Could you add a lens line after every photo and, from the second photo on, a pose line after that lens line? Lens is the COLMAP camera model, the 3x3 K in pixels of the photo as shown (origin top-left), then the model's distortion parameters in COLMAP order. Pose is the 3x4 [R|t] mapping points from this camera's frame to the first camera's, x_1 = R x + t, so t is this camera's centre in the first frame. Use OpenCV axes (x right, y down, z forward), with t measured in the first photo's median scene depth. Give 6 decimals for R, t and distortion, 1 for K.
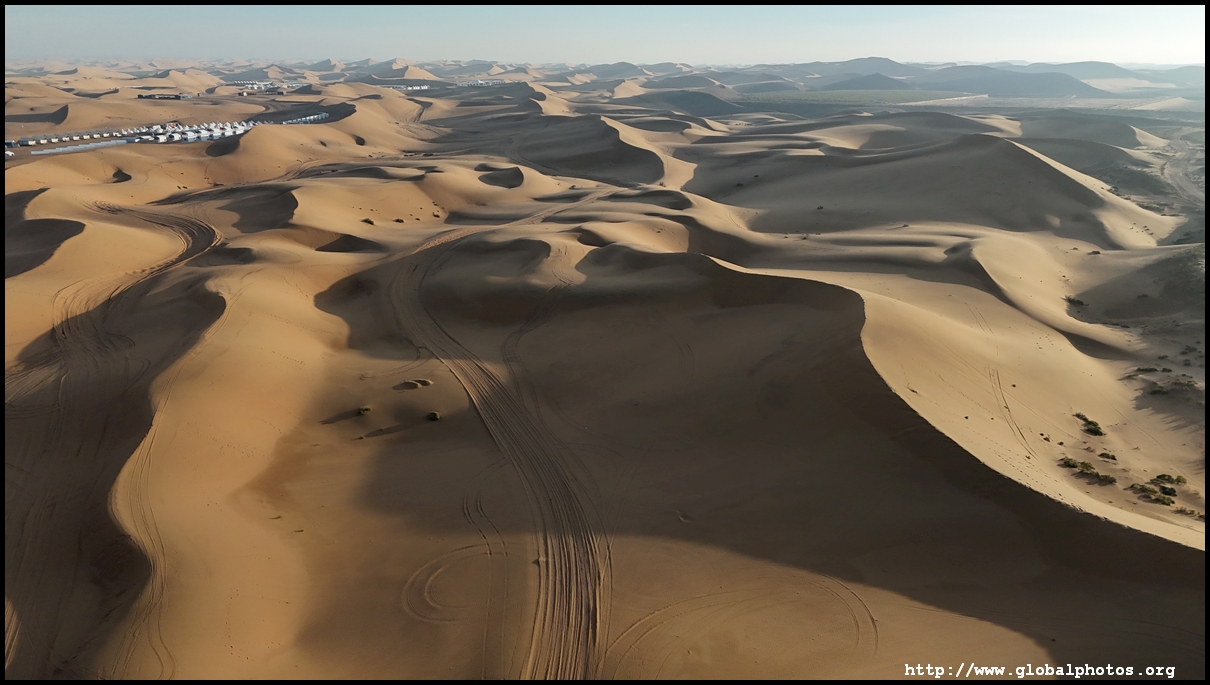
lens RADIAL K [[876.3, 0, 605.0], [0, 876.3, 342.5], [0, 0, 1]] dist [0.112981, -0.135530]
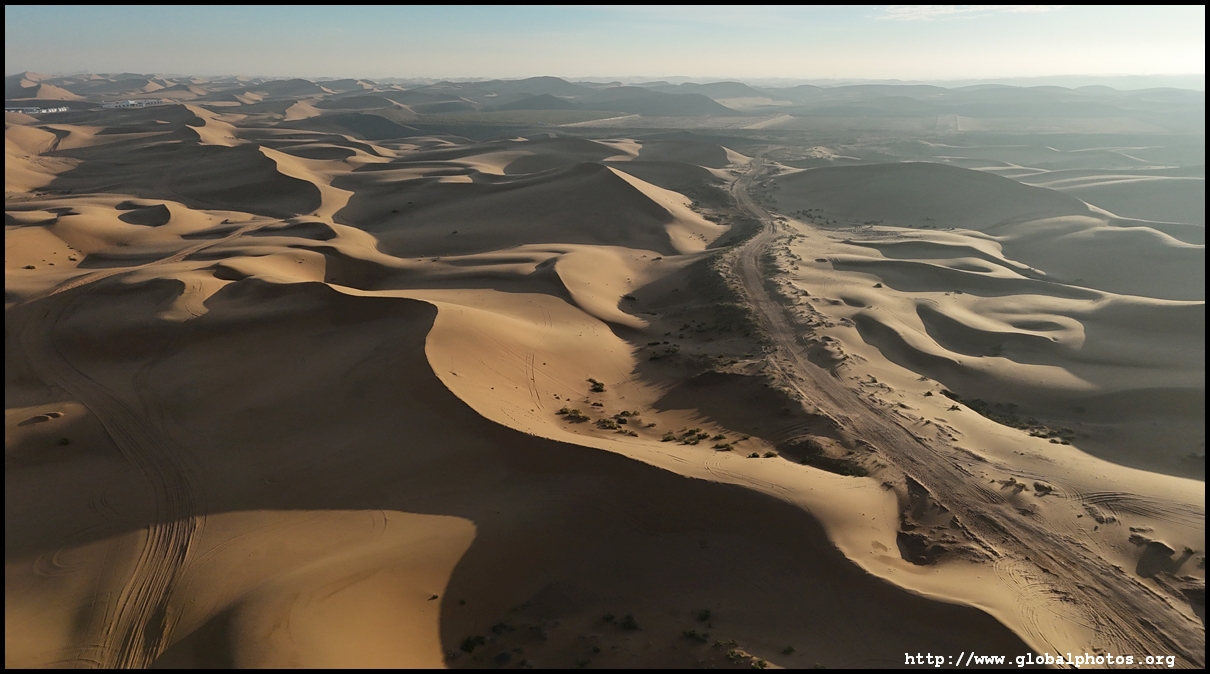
lens RADIAL K [[894.8, 0, 605.0], [0, 894.8, 337.0], [0, 0, 1]] dist [0.095019, -0.097001]
pose [[0.947950, -0.092905, 0.304565, 0.050404], [0.099793, 0.994983, -0.007092, 0.010466], [-0.302378, 0.037117, 0.952465, -0.147930]]
